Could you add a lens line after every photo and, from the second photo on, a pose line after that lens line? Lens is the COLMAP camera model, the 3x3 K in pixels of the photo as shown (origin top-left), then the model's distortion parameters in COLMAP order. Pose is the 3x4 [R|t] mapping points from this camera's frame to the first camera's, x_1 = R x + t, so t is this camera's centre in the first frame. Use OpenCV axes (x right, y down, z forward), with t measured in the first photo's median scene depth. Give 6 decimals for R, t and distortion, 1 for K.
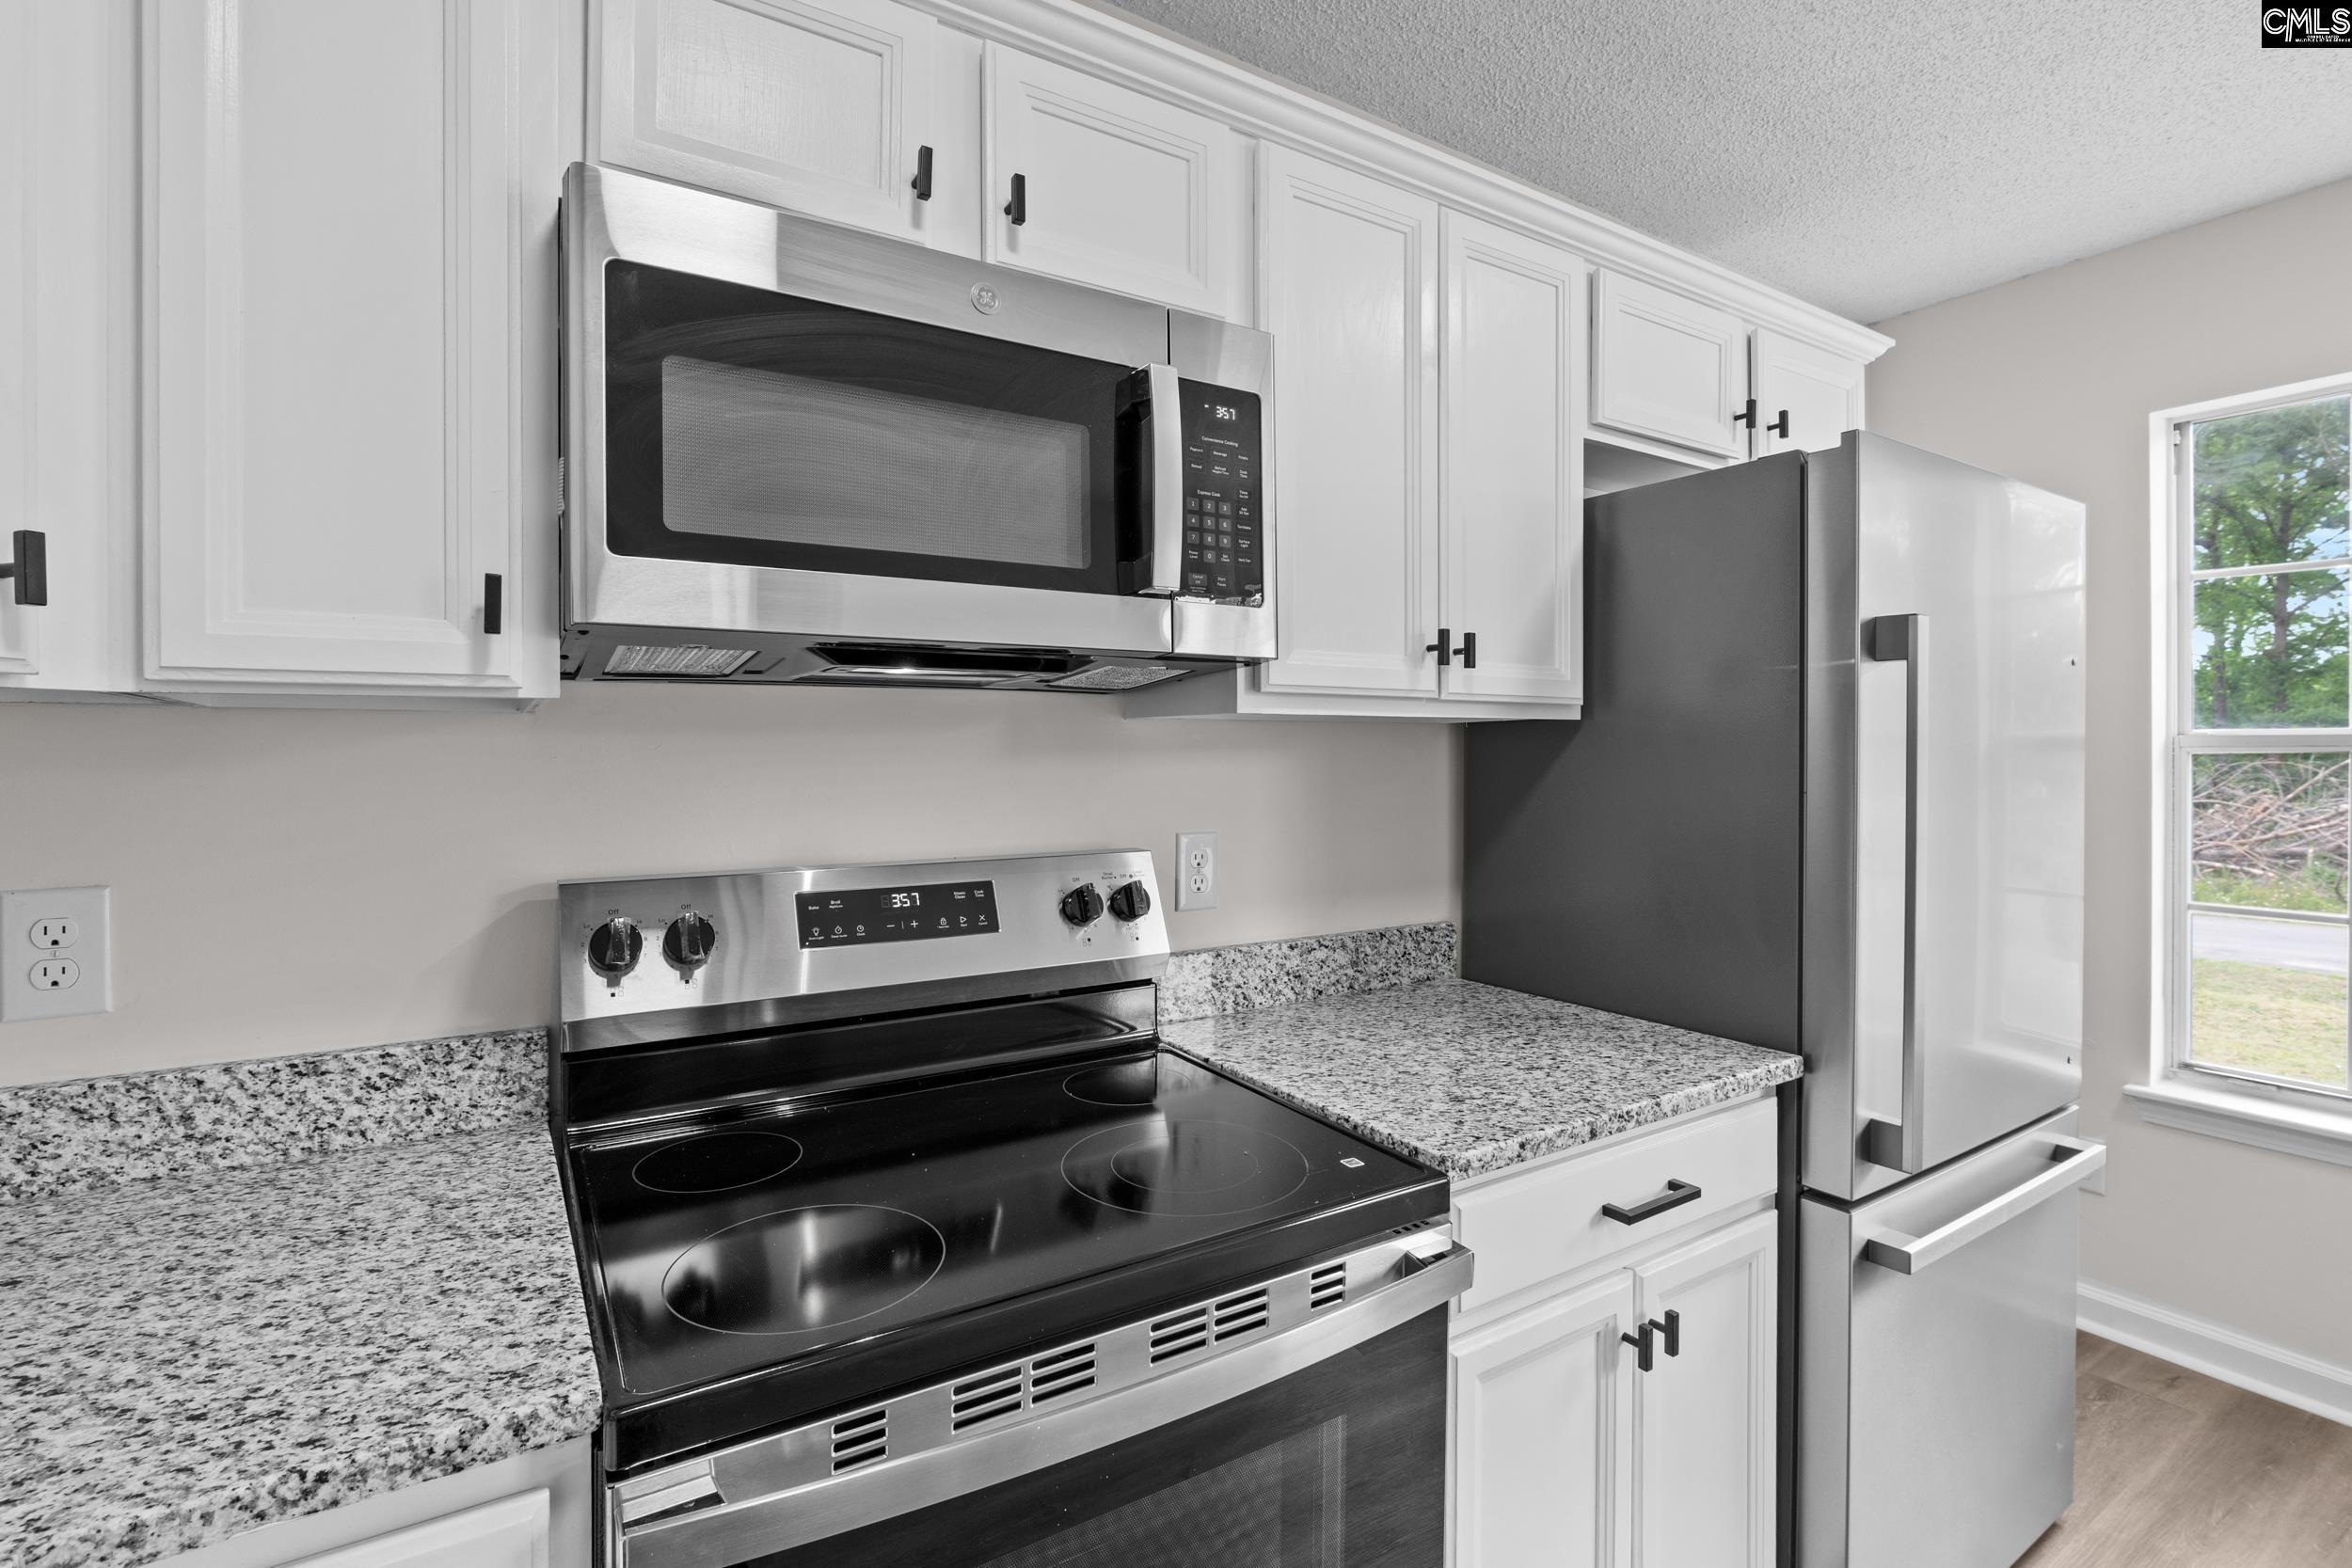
lens RADIAL K [[1079.7, 0, 1170.7], [0, 1079.7, 760.5], [0, 0, 1]] dist [-0.010677, -0.000123]
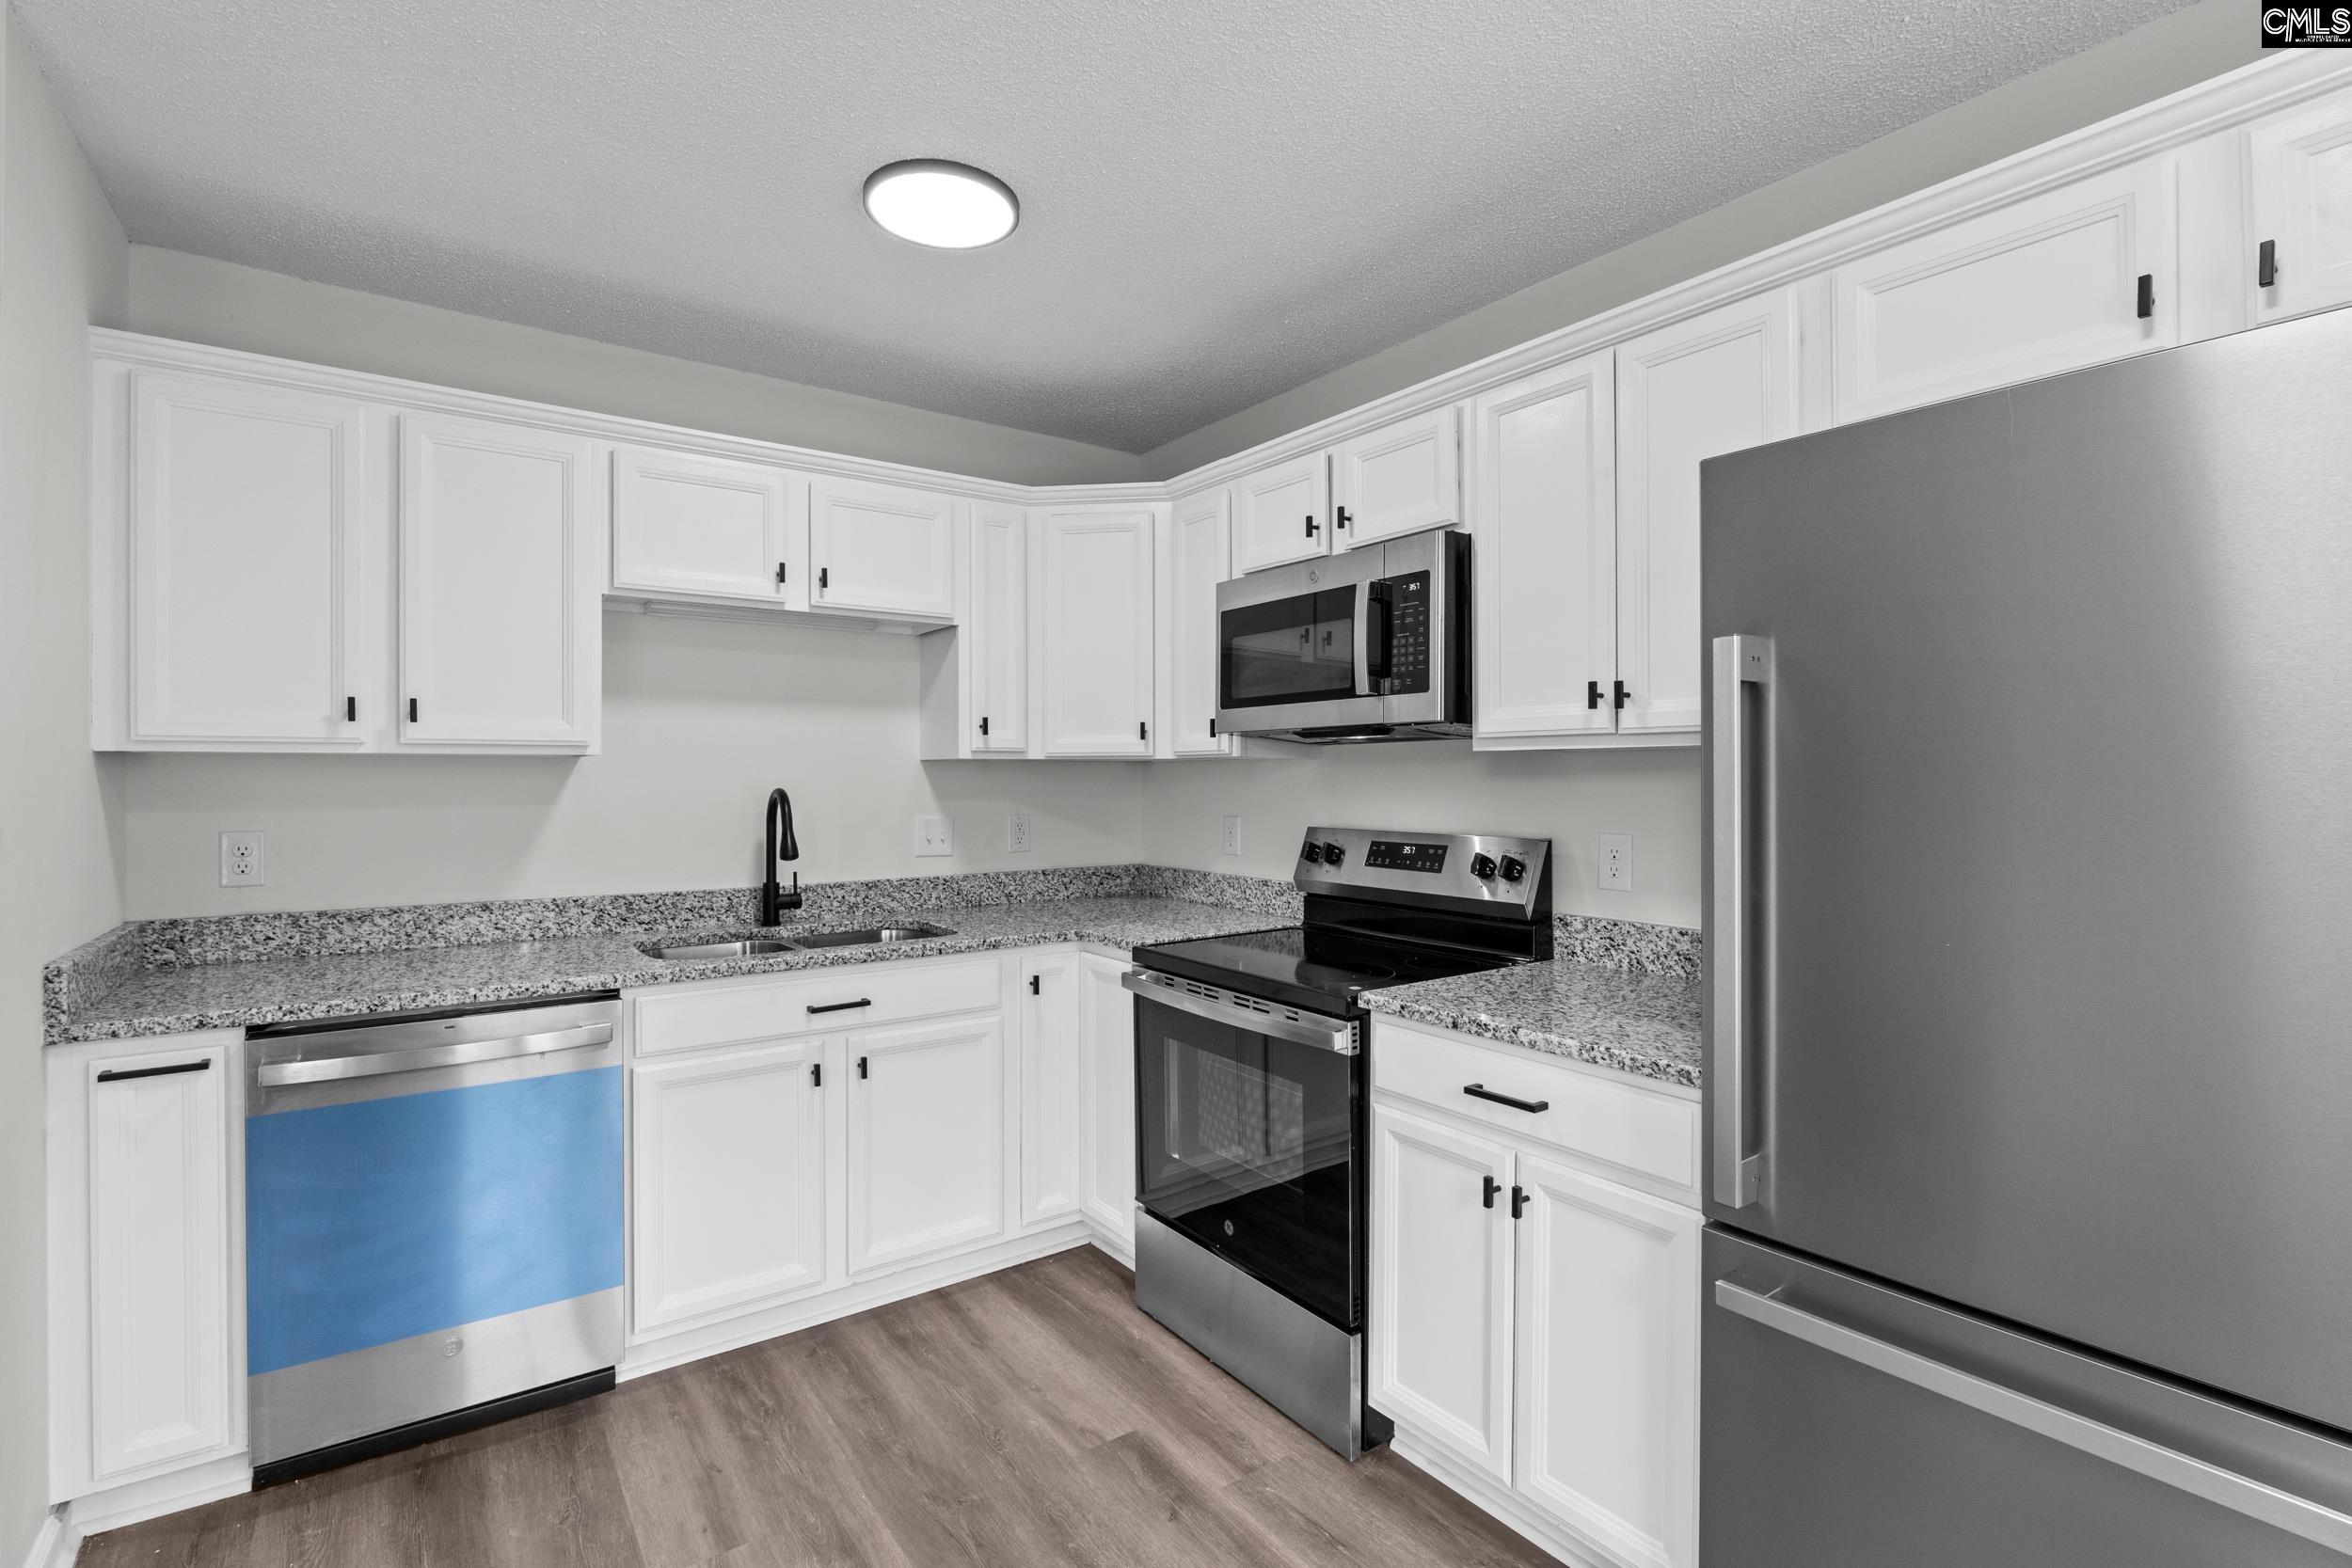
lens RADIAL K [[1079.7, 0, 1168.7], [0, 1079.7, 779.0], [0, 0, 1]] dist [-0.010677, -0.000123]
pose [[0.056943, 0.003445, -0.998372, 1.759487], [-0.005439, 0.999980, 0.003140, -0.004059], [0.998363, 0.005251, 0.056960, 0.471554]]
